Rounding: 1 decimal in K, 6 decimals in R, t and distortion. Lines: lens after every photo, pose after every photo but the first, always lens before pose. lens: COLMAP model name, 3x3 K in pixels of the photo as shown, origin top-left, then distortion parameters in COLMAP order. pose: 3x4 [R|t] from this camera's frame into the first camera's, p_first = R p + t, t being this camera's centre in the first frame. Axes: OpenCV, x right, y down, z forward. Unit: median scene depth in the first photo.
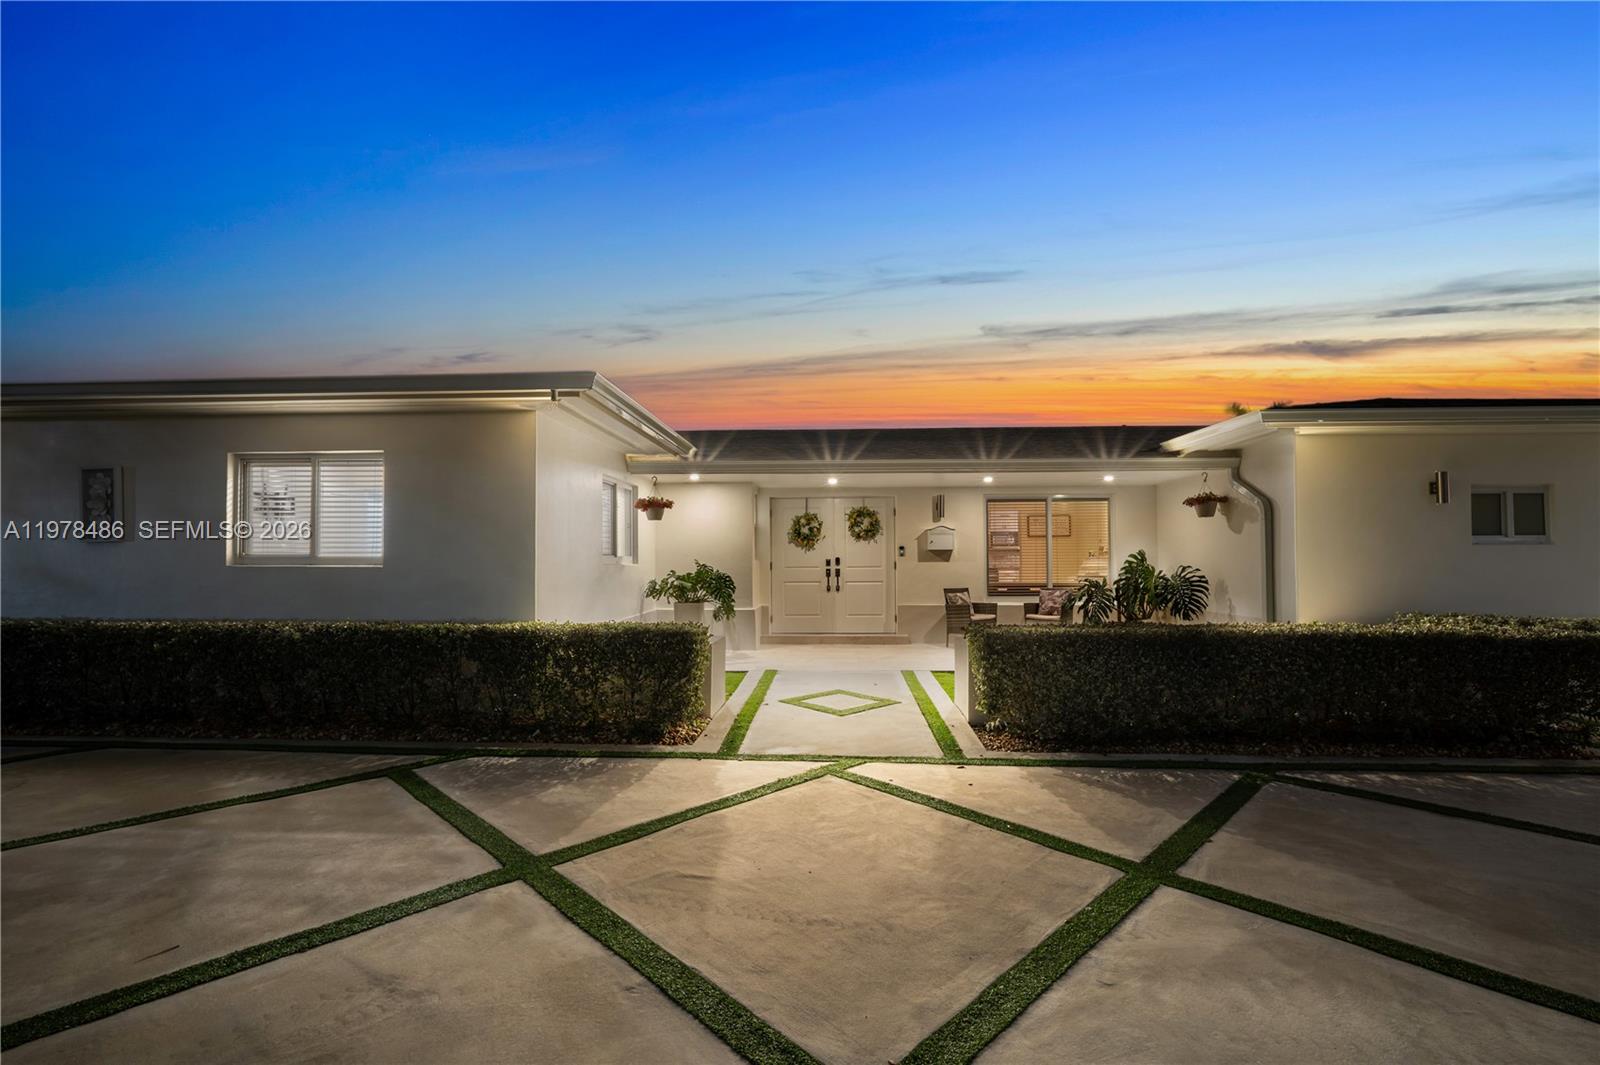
lens RADIAL K [[711.3, 0, 798.9], [0, 711.3, 535.6], [0, 0, 1]] dist [-0.000521, 0.000173]
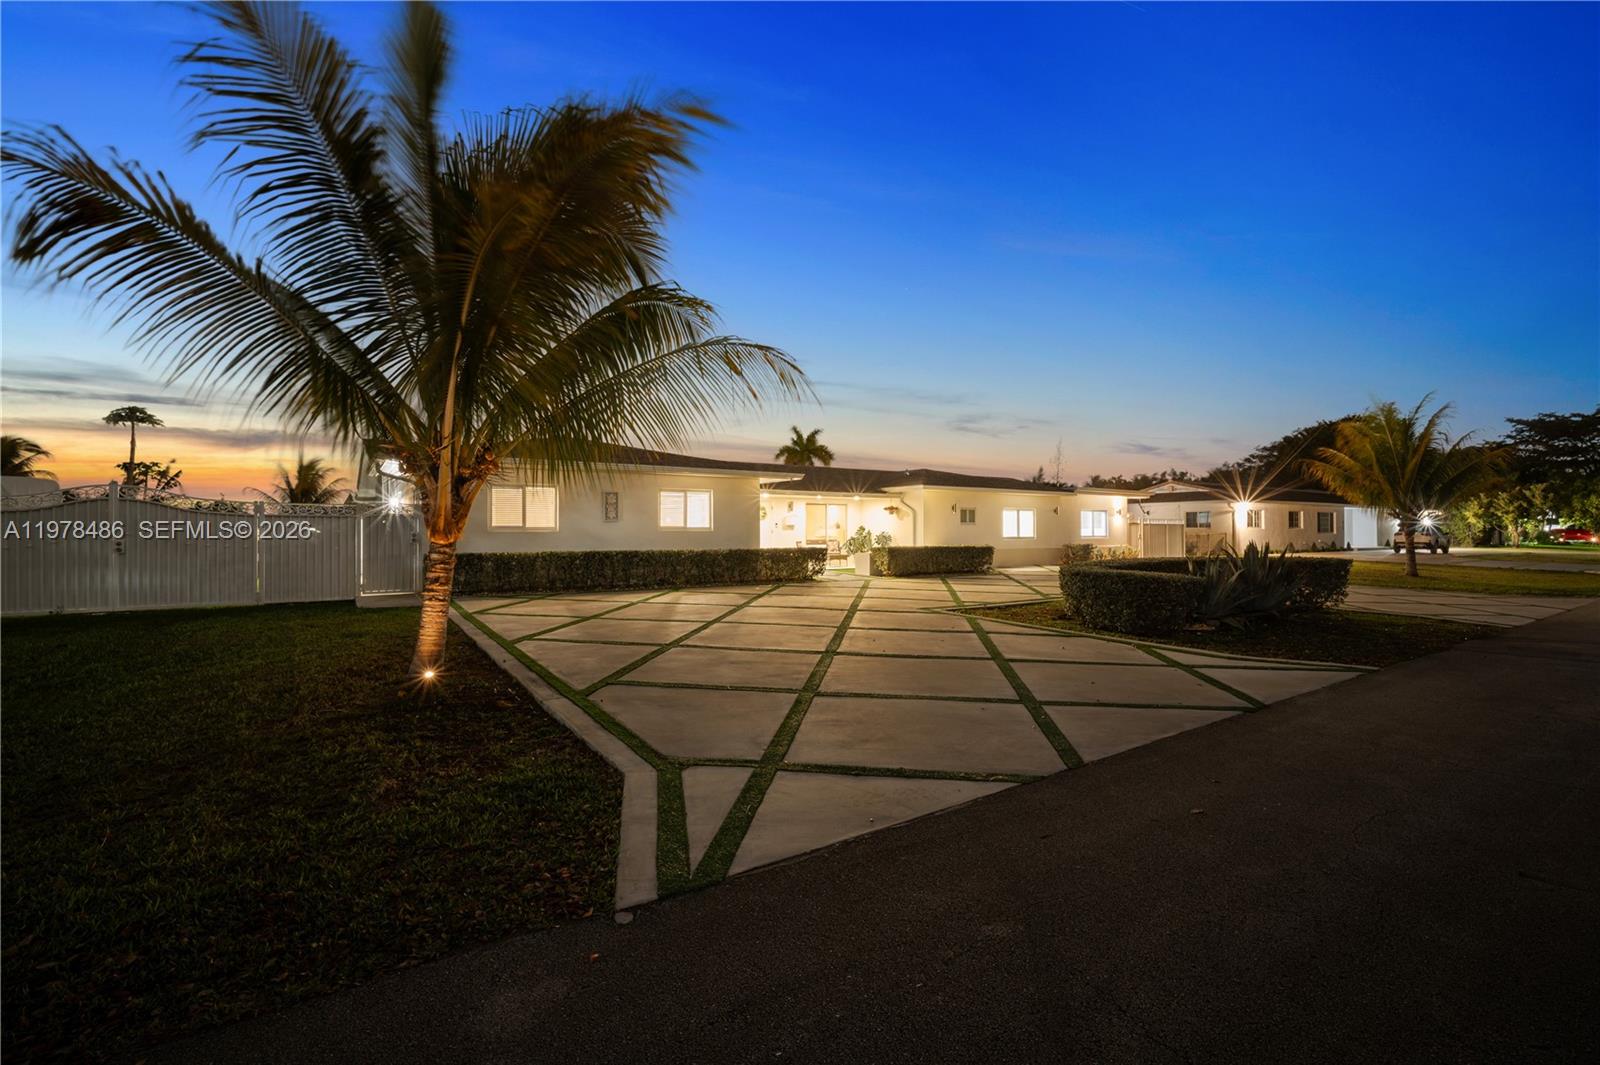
lens RADIAL K [[711.3, 0, 795.7], [0, 711.3, 525.5], [0, 0, 1]] dist [-0.000521, 0.000173]
pose [[0.818032, 0.008193, 0.575114, -1.345838], [-0.022177, 0.999604, 0.017304, -0.022267], [-0.574745, -0.026910, 0.817890, -1.081303]]
